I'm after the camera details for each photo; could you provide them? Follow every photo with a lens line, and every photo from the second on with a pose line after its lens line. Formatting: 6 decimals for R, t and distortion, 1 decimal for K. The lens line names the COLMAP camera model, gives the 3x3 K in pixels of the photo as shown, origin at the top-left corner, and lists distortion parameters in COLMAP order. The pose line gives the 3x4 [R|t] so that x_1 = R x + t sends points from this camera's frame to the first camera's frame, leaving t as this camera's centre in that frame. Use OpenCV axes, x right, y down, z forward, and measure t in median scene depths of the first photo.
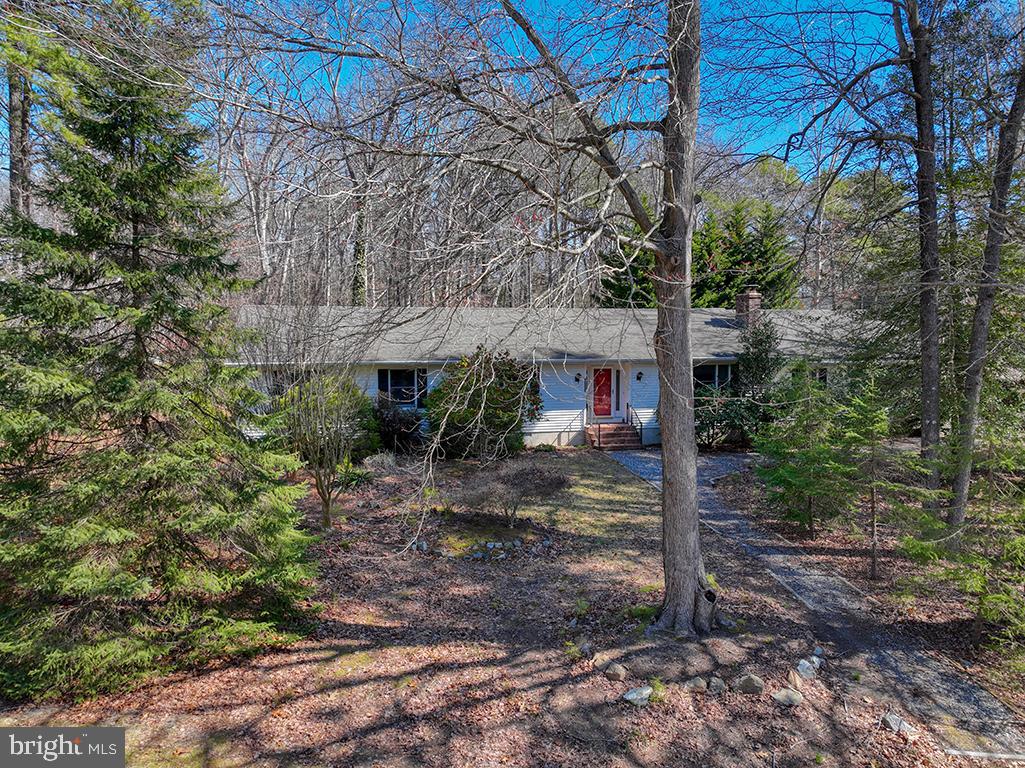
lens RADIAL K [[717.8, 0, 512.5], [0, 717.8, 384.0], [0, 0, 1]] dist [0.002082, 0.003877]
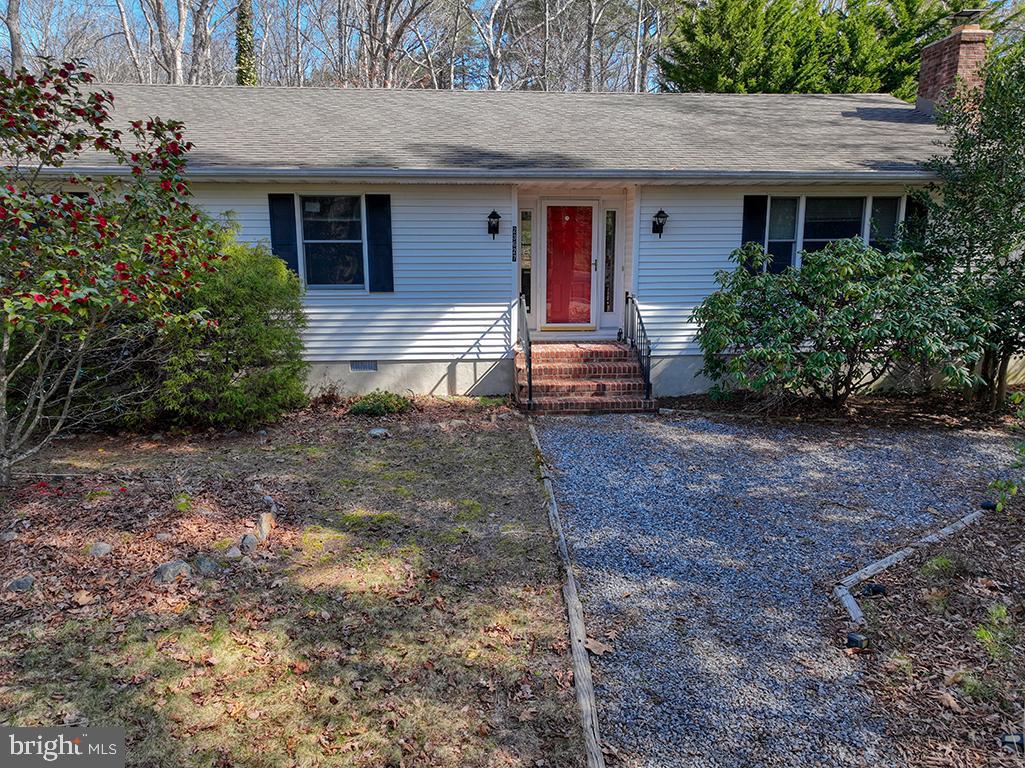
lens RADIAL K [[717.8, 0, 512.5], [0, 717.8, 384.0], [0, 0, 1]] dist [0.002082, 0.003877]
pose [[0.988524, 0.026639, -0.148694, 0.160887], [-0.008993, 0.992961, 0.118104, 0.031553], [0.150794, -0.115411, 0.981805, 0.602682]]
